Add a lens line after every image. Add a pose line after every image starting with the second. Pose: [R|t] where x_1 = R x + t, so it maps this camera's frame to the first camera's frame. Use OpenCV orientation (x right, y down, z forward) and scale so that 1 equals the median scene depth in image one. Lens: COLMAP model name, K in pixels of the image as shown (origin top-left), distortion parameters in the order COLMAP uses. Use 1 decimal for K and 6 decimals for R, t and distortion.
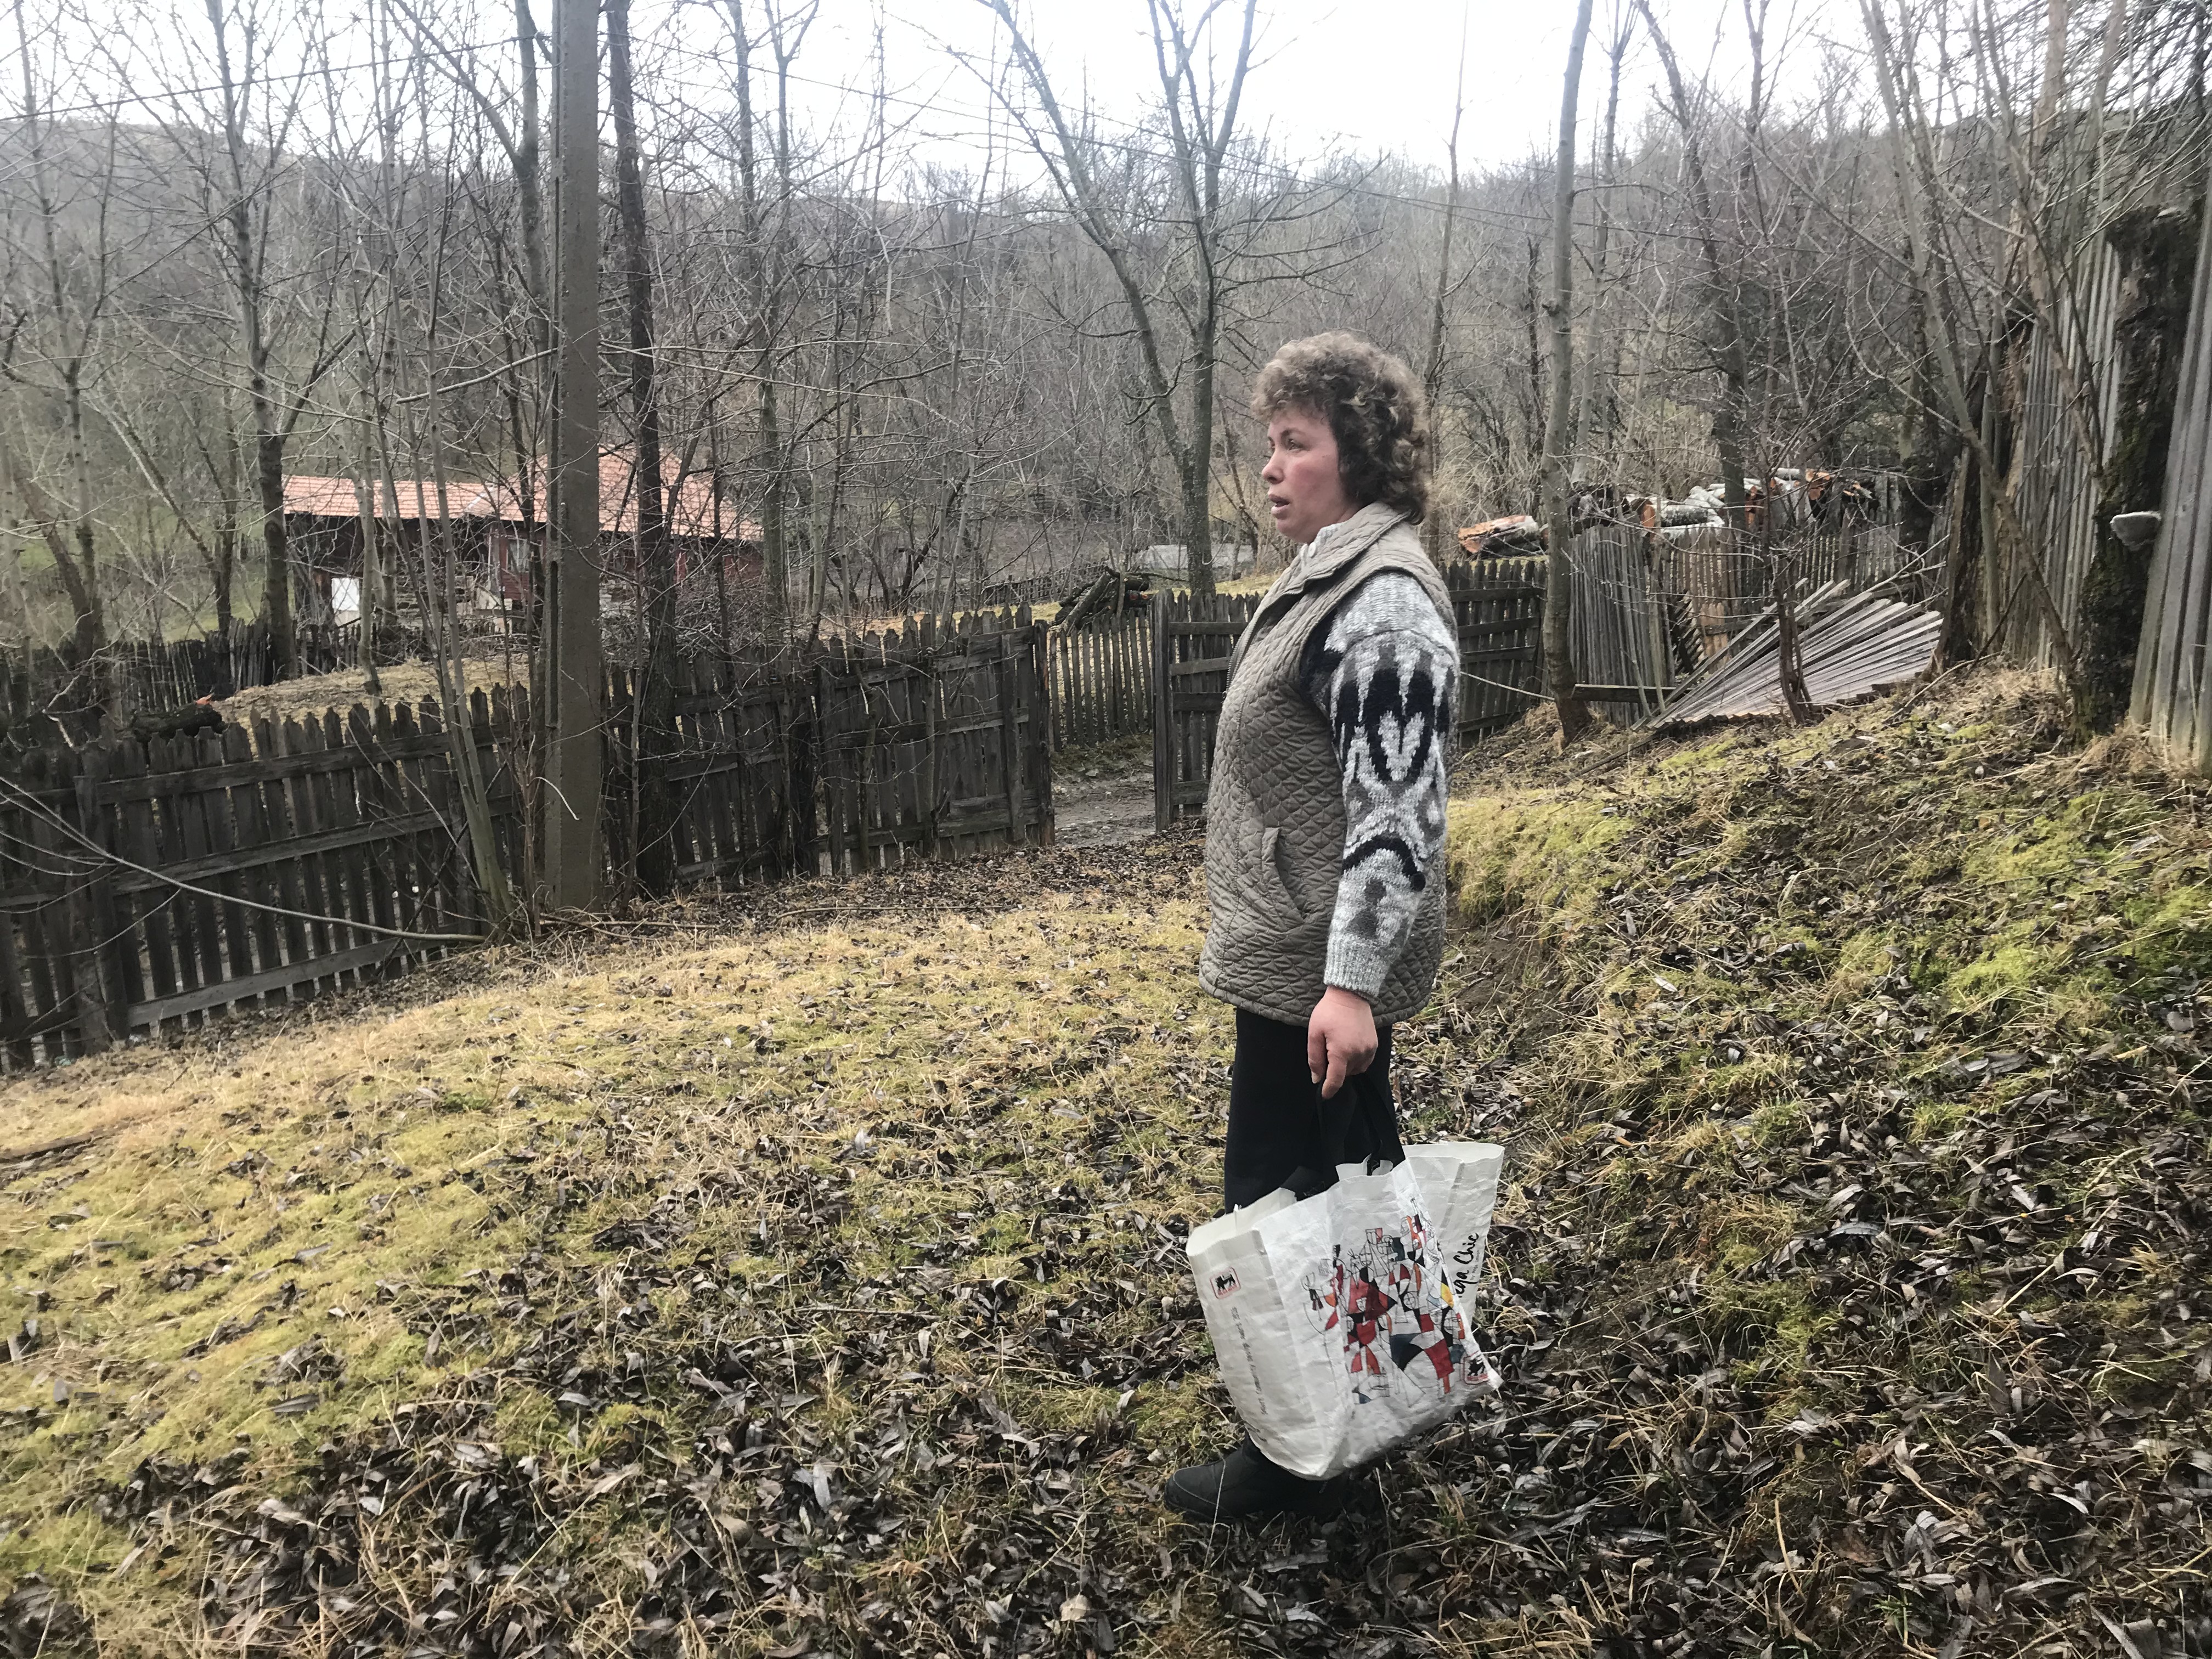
lens RADIAL K [[1826.3, 0, 1090.9], [0, 1826.3, 824.6], [0, 0, 1]] dist [0.071125, -0.158470]
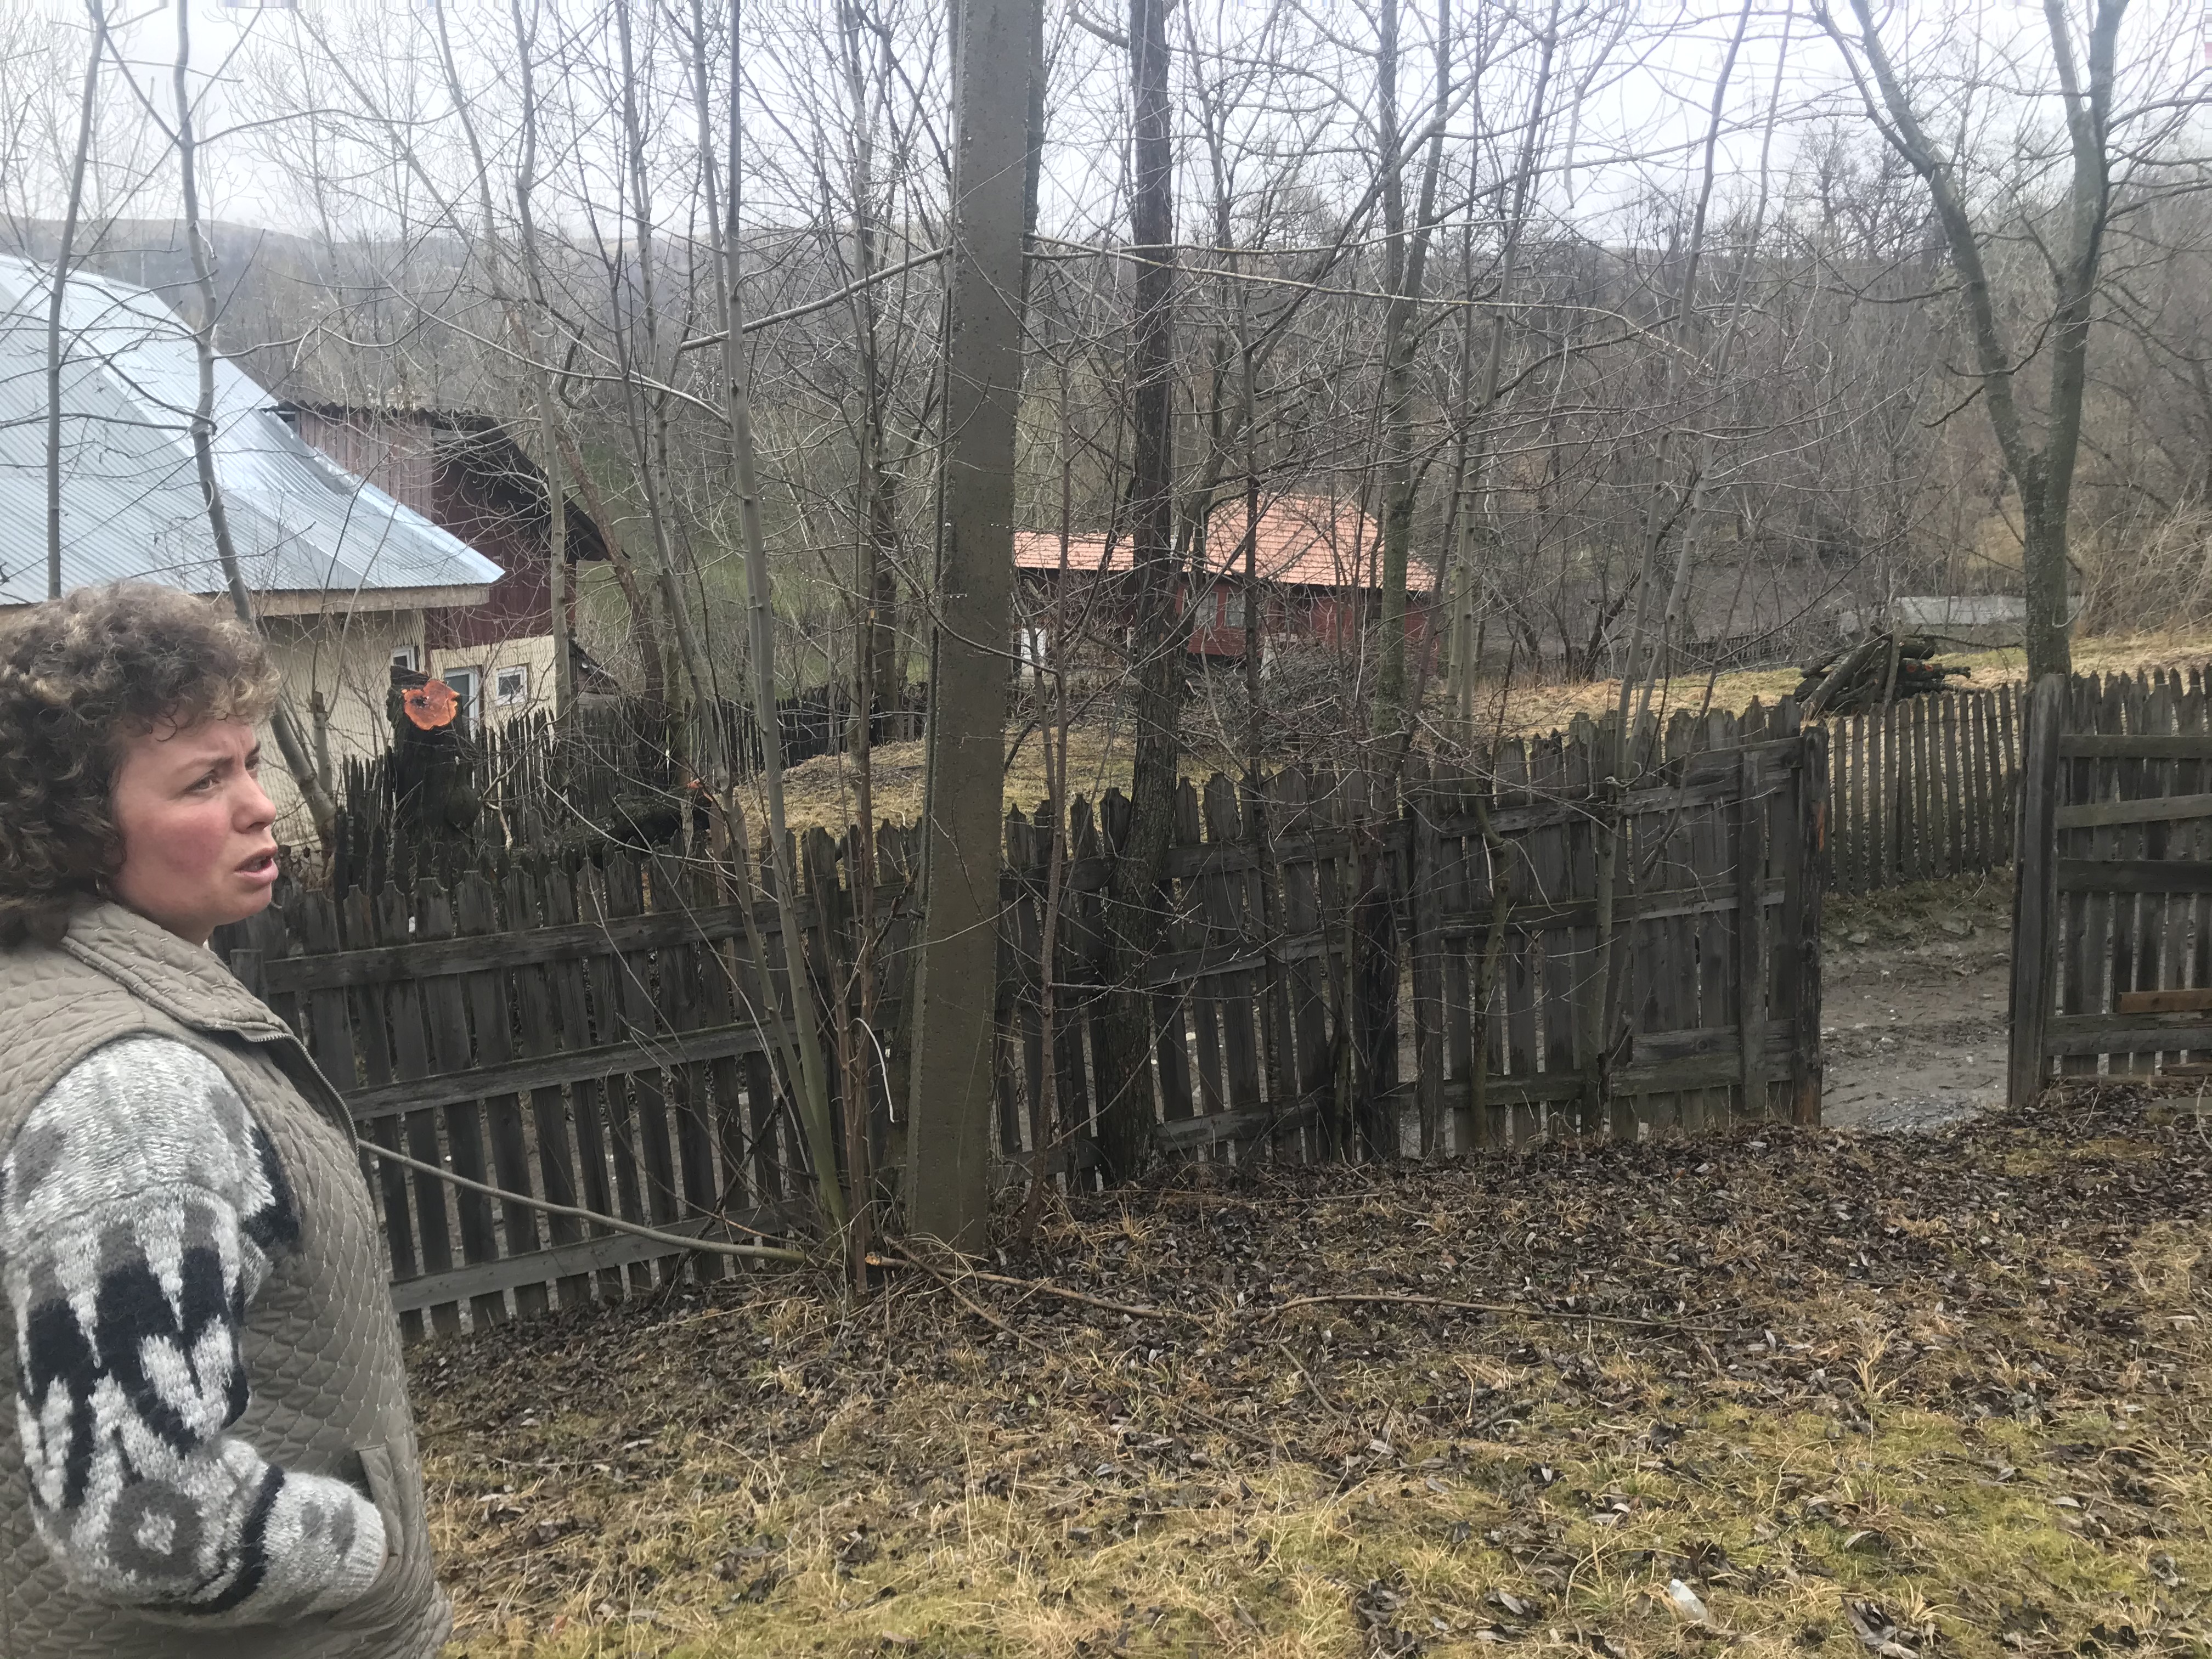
lens RADIAL K [[1826.3, 0, 1090.9], [0, 1826.3, 824.6], [0, 0, 1]] dist [0.071125, -0.158470]
pose [[0.932409, 0.050415, -0.357871, -0.032127], [-0.059910, 0.998084, -0.015487, -0.060199], [0.356405, 0.035880, 0.933643, 0.385318]]
